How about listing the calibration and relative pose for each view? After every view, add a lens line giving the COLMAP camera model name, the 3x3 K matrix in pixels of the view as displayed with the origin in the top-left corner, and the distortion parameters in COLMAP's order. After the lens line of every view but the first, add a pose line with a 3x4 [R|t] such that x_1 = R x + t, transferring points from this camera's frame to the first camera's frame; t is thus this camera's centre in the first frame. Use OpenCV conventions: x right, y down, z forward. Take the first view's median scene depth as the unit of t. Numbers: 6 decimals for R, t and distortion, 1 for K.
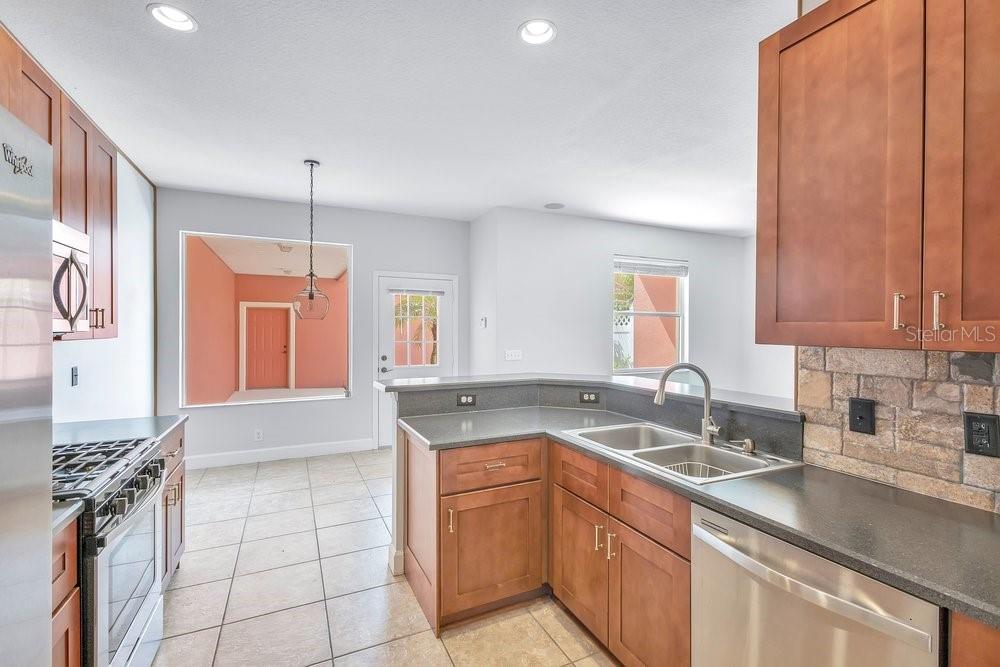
lens RADIAL K [[457.5, 0, 503.0], [0, 457.5, 332.5], [0, 0, 1]] dist [0.011103, -0.001983]
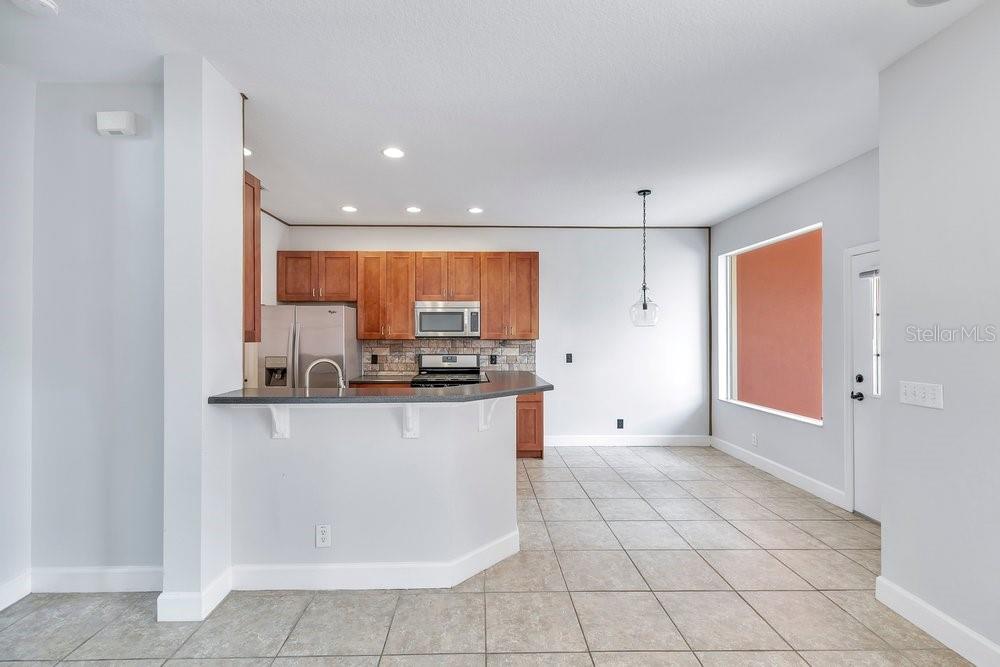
lens RADIAL K [[457.5, 0, 491.3], [0, 457.5, 333.2], [0, 0, 1]] dist [0.011103, -0.001983]
pose [[-0.416766, -0.008573, -0.908973, 1.814320], [-0.006193, 0.999959, -0.006592, -0.003686], [0.908993, 0.002882, -0.416802, 2.565904]]
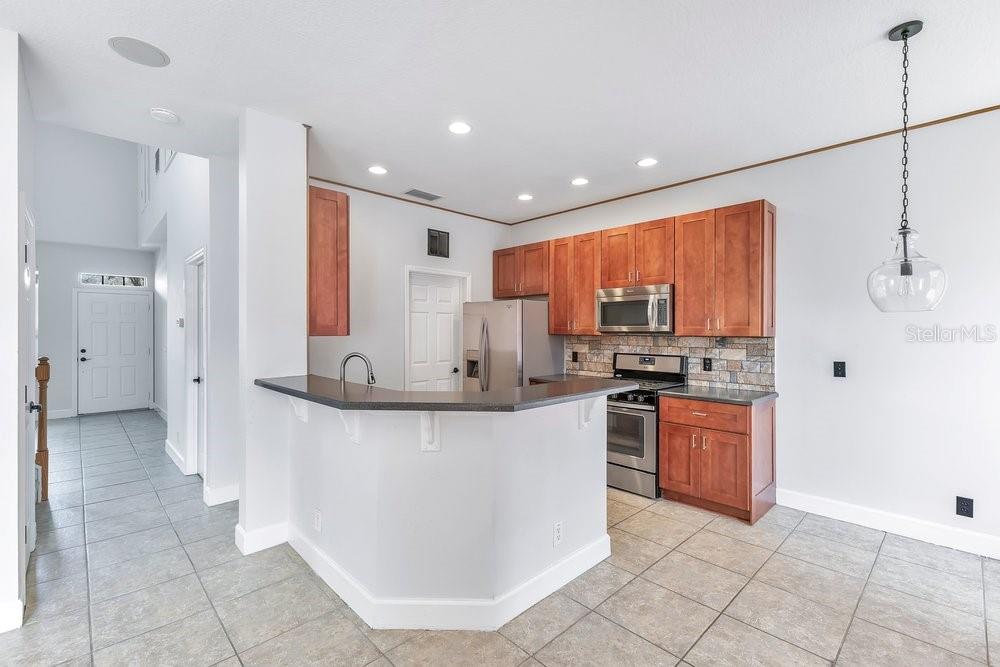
lens RADIAL K [[457.5, 0, 490.0], [0, 457.5, 331.8], [0, 0, 1]] dist [0.011103, -0.001983]
pose [[-0.956526, -0.004054, -0.291618, 0.509566], [-0.006151, 0.999961, 0.006273, -0.010657], [0.291582, 0.007794, -0.956514, 3.147922]]
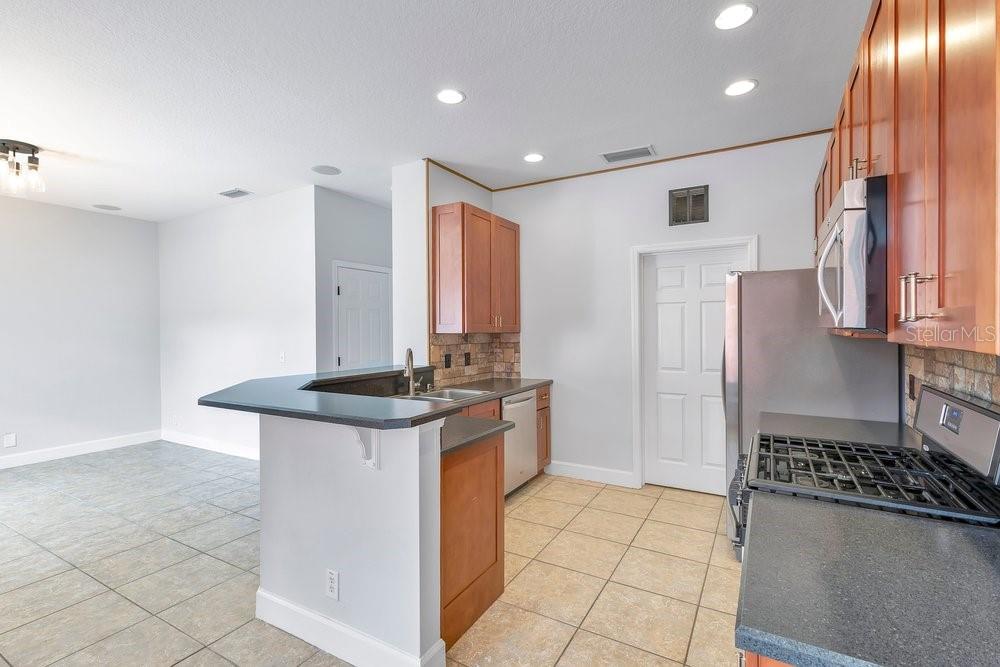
lens RADIAL K [[457.5, 0, 504.6], [0, 457.5, 324.8], [0, 0, 1]] dist [0.011103, -0.001983]
pose [[-0.558646, 0.003832, 0.829397, -1.426153], [0.009026, 0.999958, 0.001460, -0.019025], [-0.829357, 0.008302, -0.558657, 2.059960]]
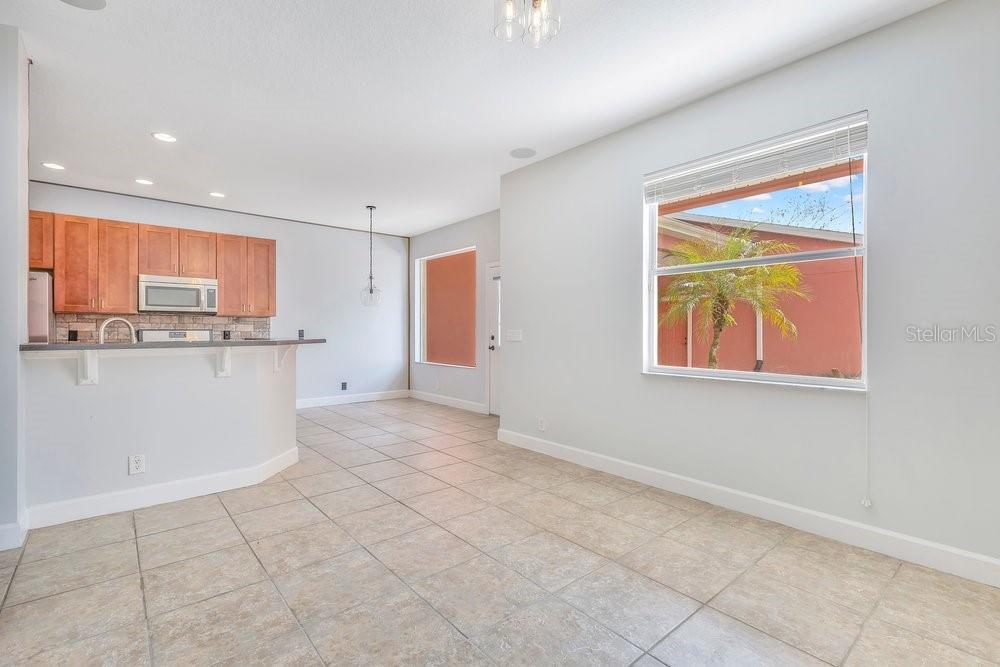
lens RADIAL K [[457.5, 0, 496.8], [0, 457.5, 333.7], [0, 0, 1]] dist [0.011103, -0.001983]
pose [[0.246748, 0.002540, -0.969076, 2.789569], [-0.005575, 0.999984, 0.001202, 0.143806], [0.969064, 0.005106, 0.246758, 2.340282]]
